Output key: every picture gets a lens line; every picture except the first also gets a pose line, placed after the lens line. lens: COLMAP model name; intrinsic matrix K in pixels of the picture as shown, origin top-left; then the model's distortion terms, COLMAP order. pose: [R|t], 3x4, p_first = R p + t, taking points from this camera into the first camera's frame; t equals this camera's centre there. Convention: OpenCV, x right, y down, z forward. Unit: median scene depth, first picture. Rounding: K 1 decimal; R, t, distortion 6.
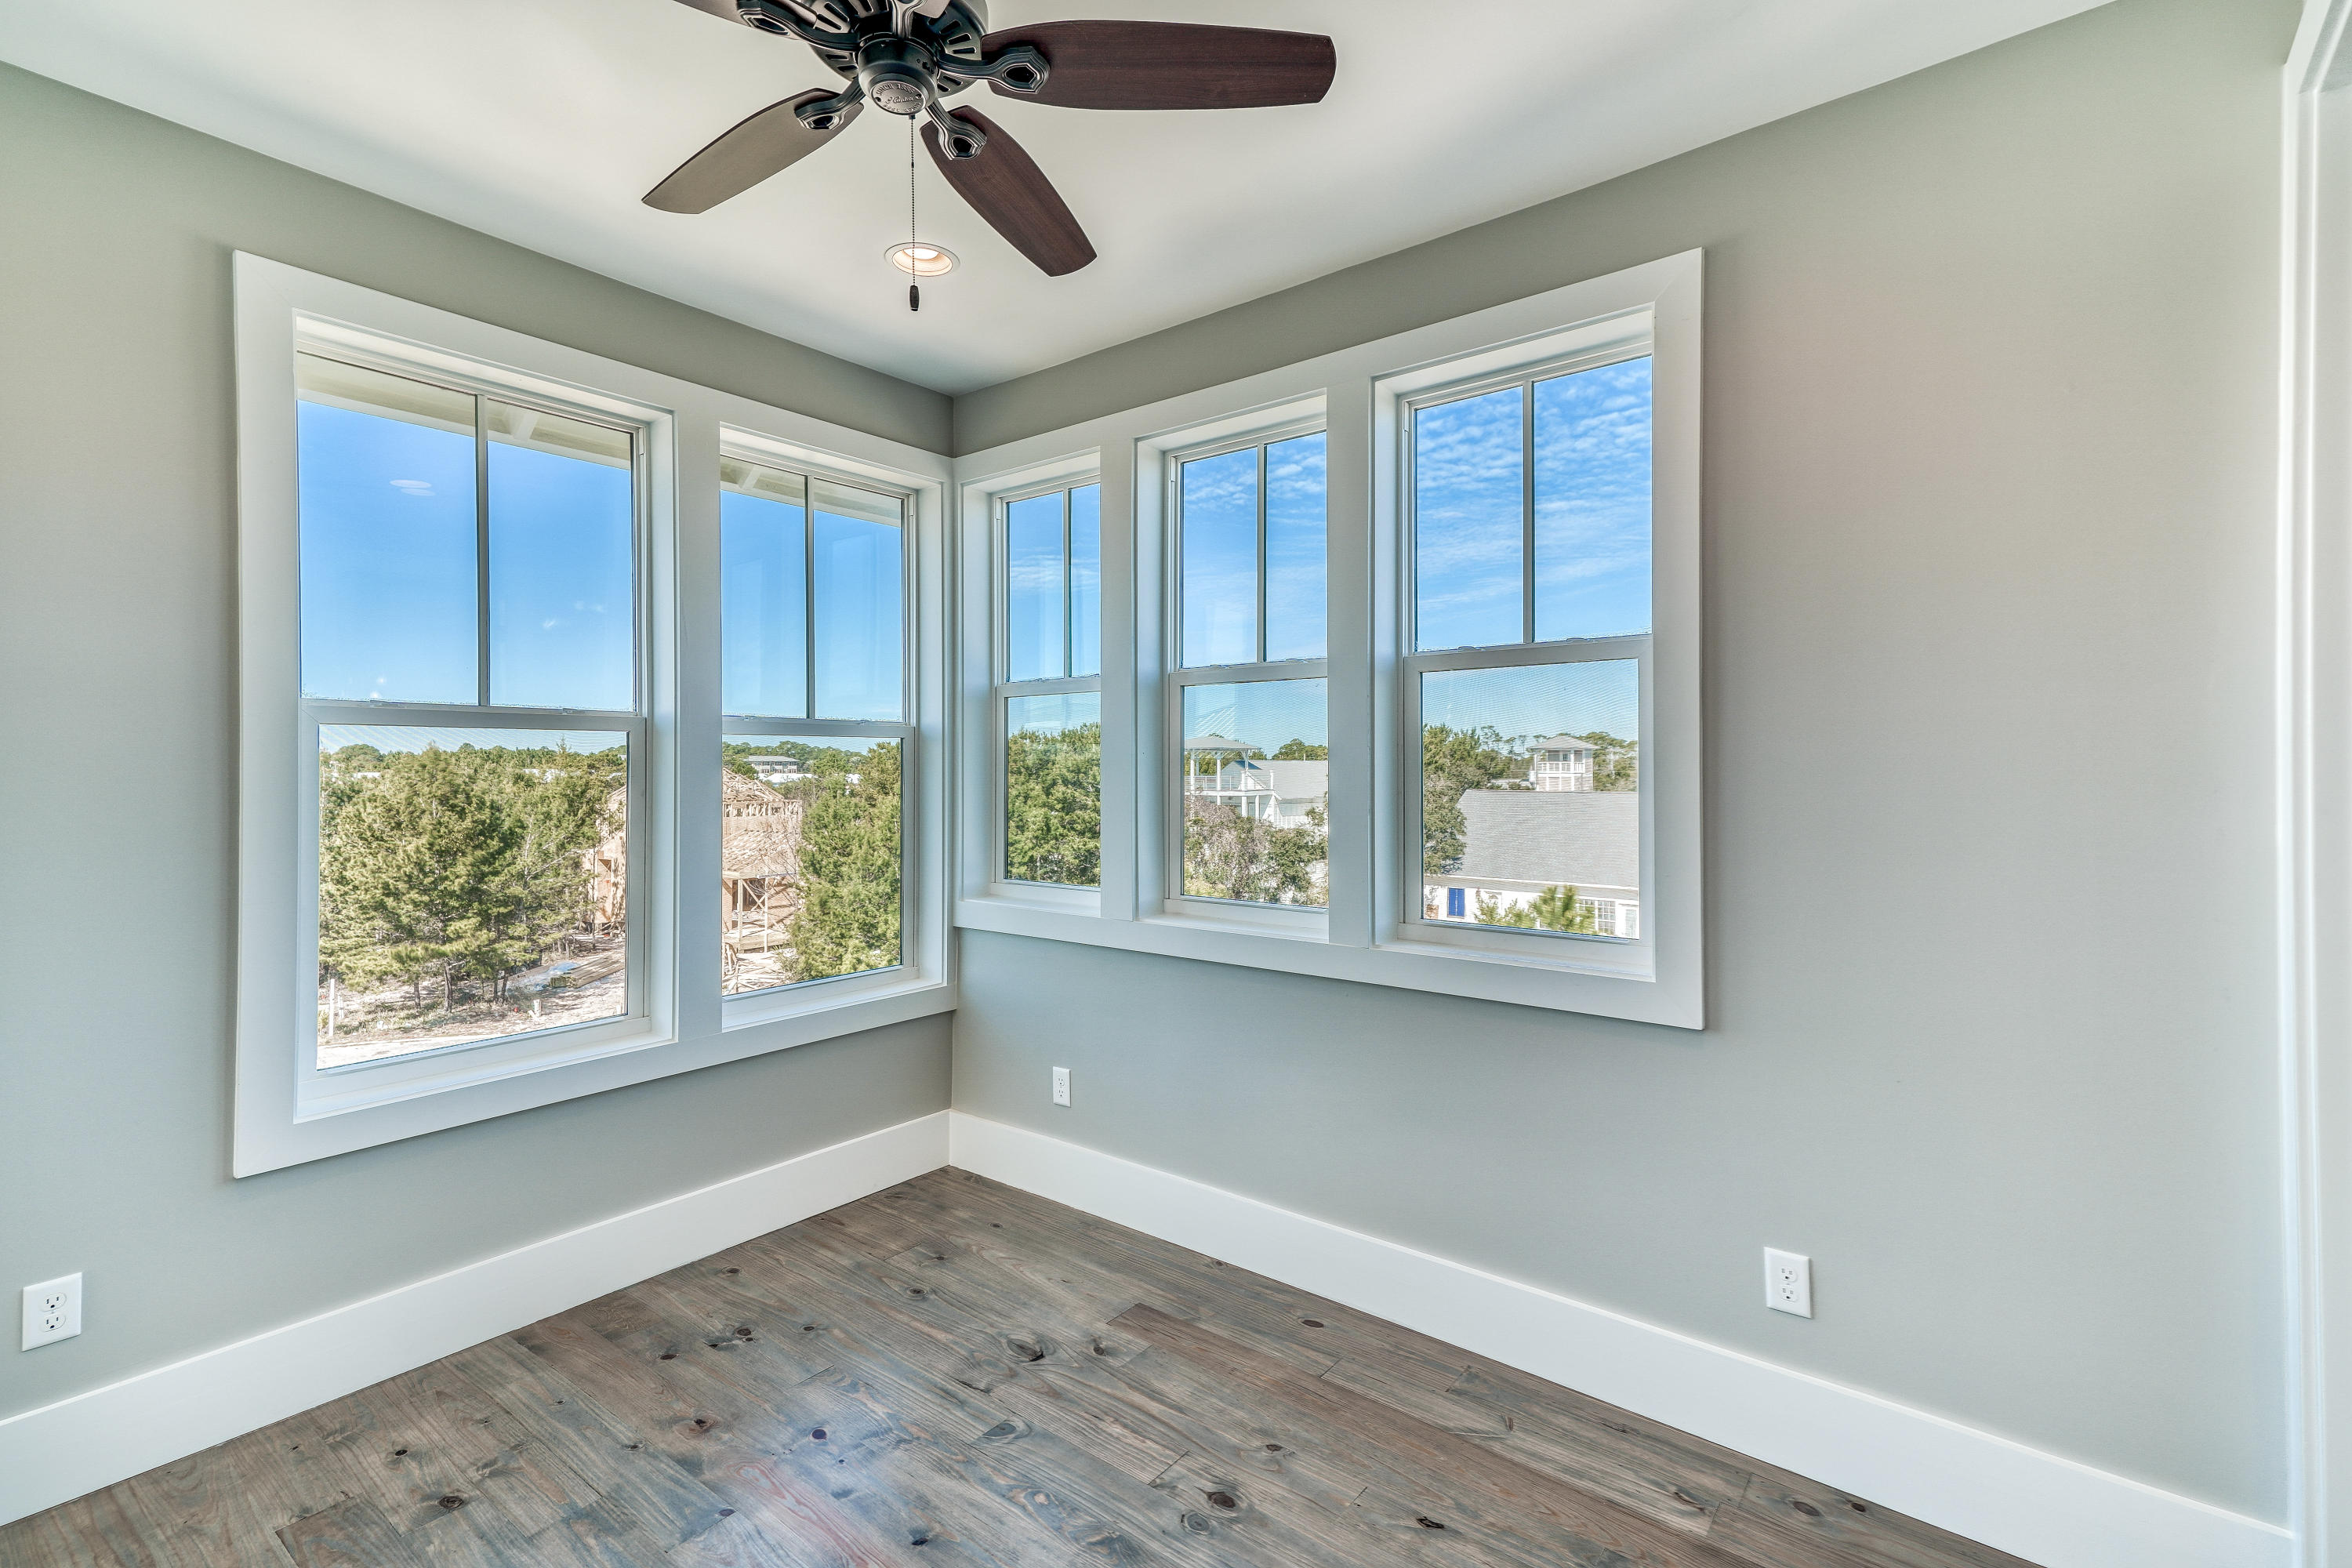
lens RADIAL K [[1058.5, 0, 1197.4], [0, 1058.5, 782.2], [0, 0, 1]] dist [0.046576, -0.003982]
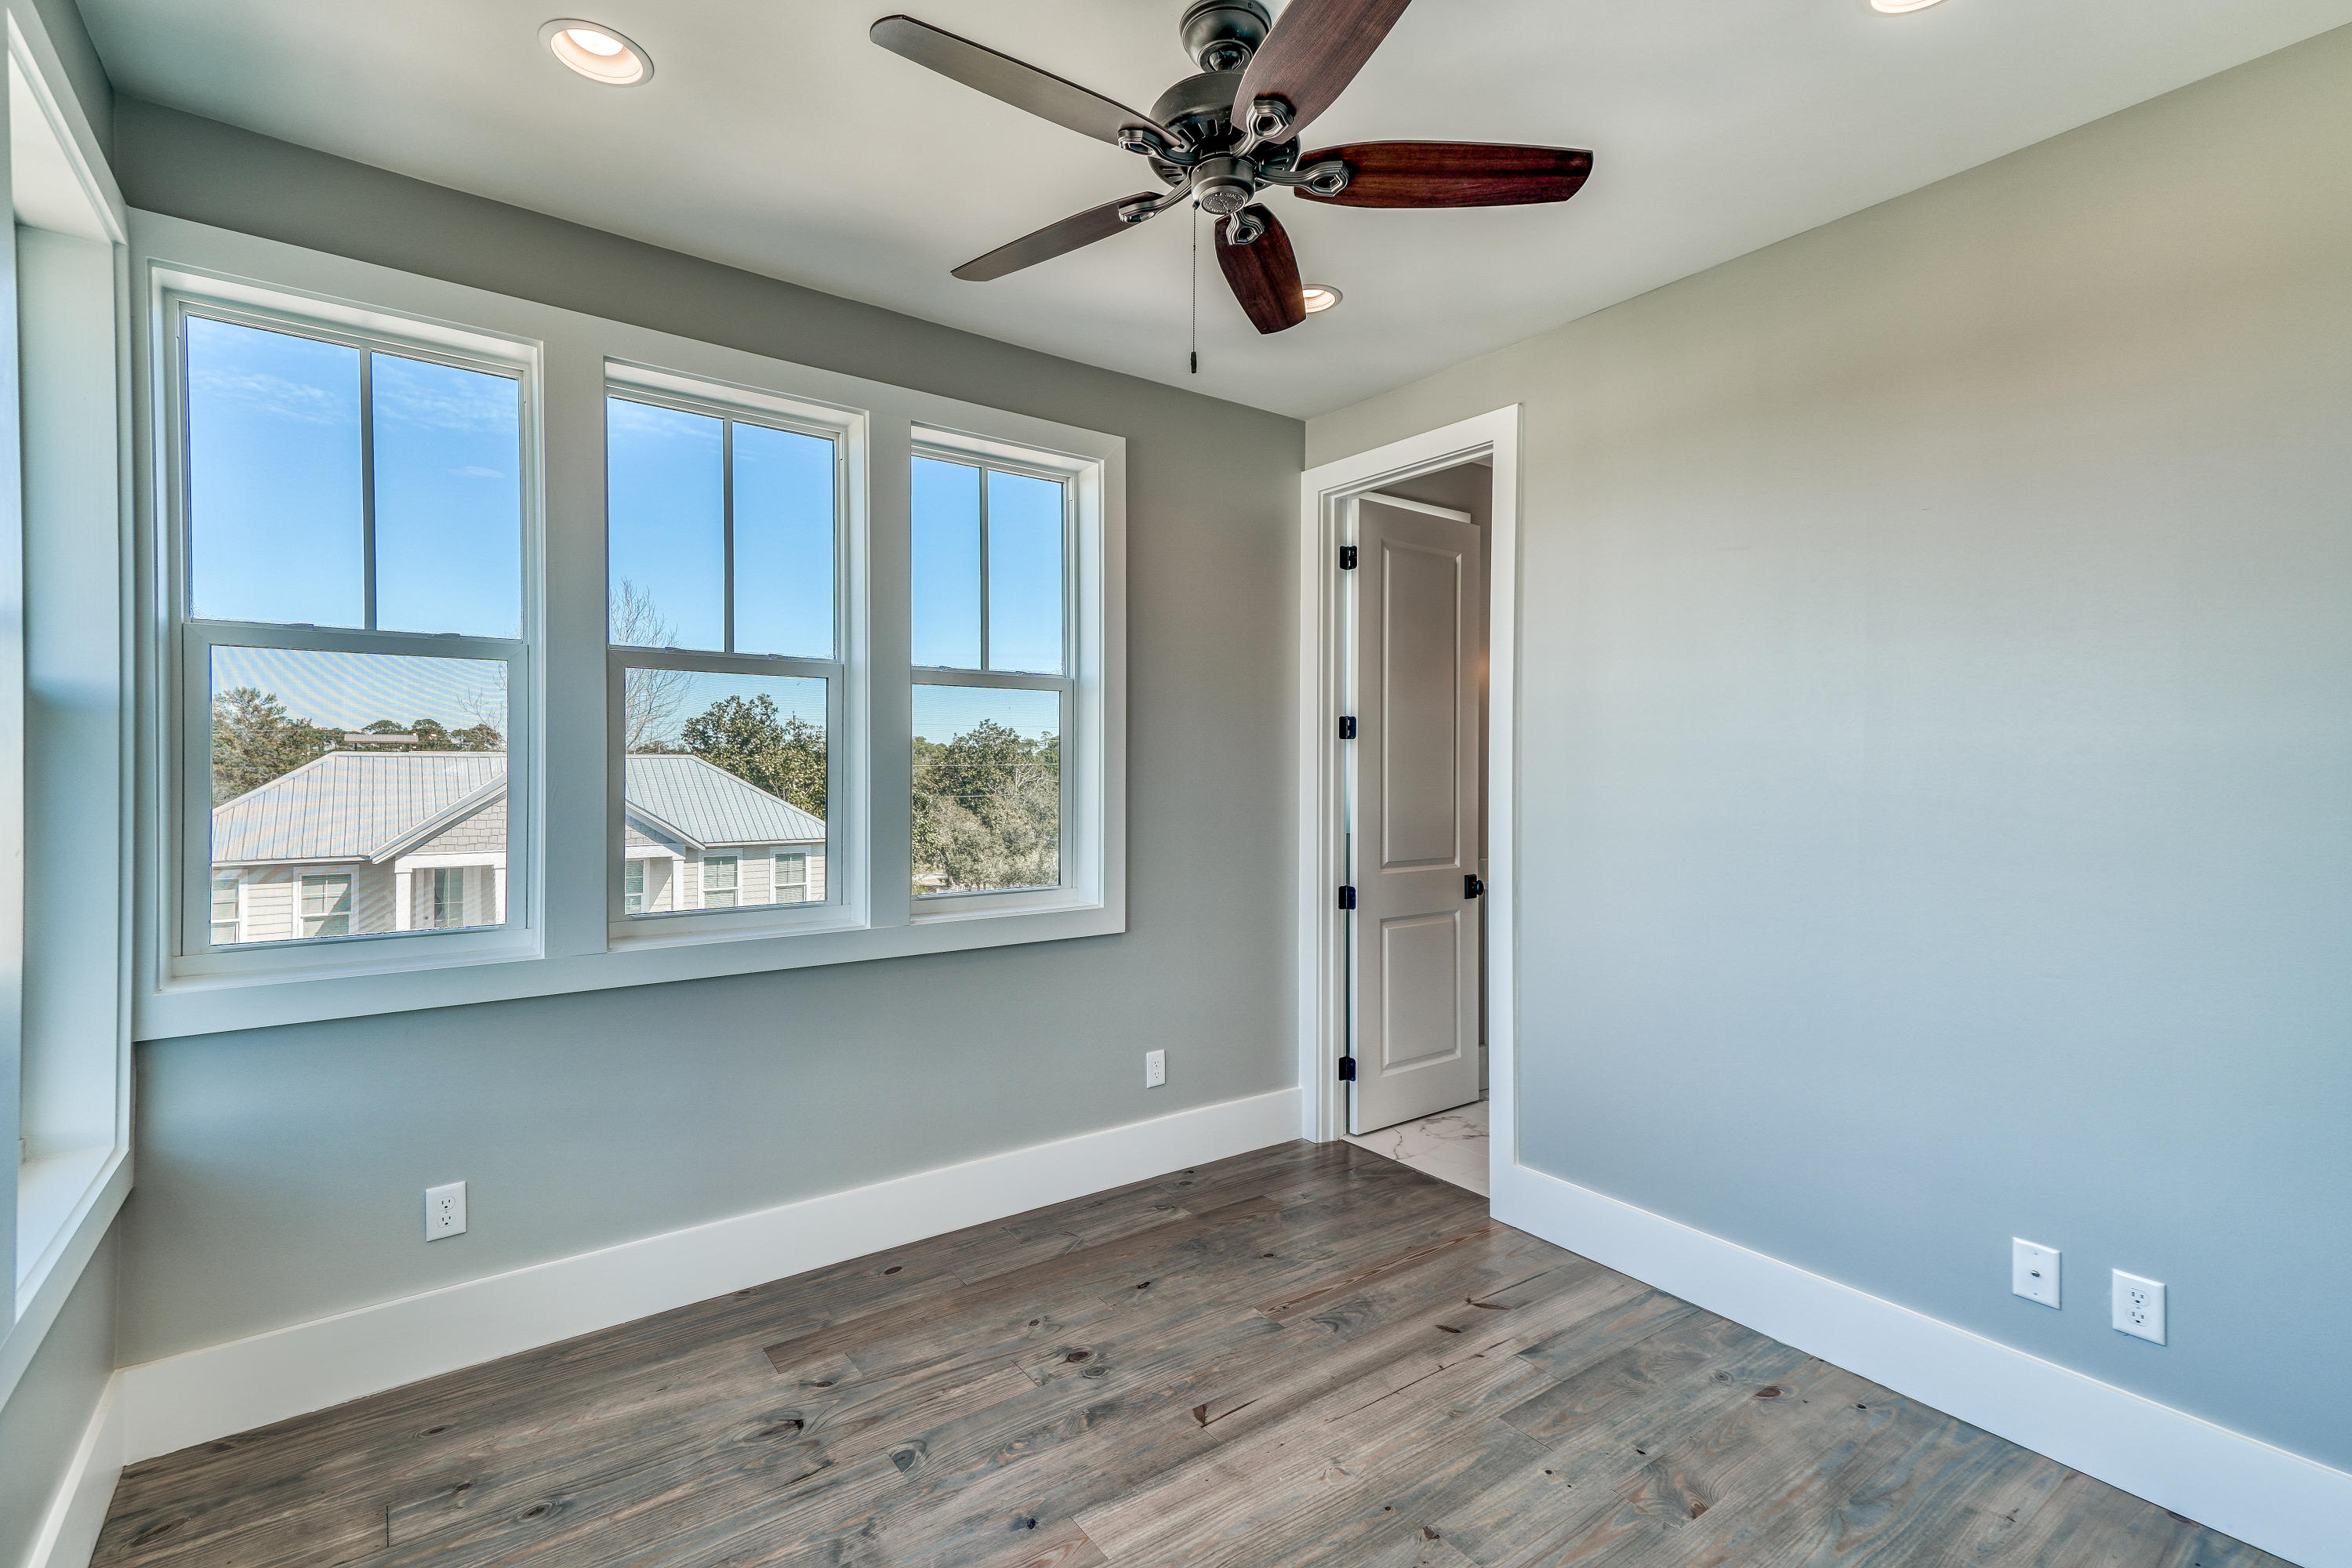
lens RADIAL K [[1058.5, 0, 1130.6], [0, 1058.5, 777.7], [0, 0, 1]] dist [0.046576, -0.003982]
pose [[0.301144, -0.011473, 0.953510, -0.963311], [0.007043, 0.999927, 0.009807, -0.010990], [-0.953553, 0.003762, 0.301203, 0.484042]]
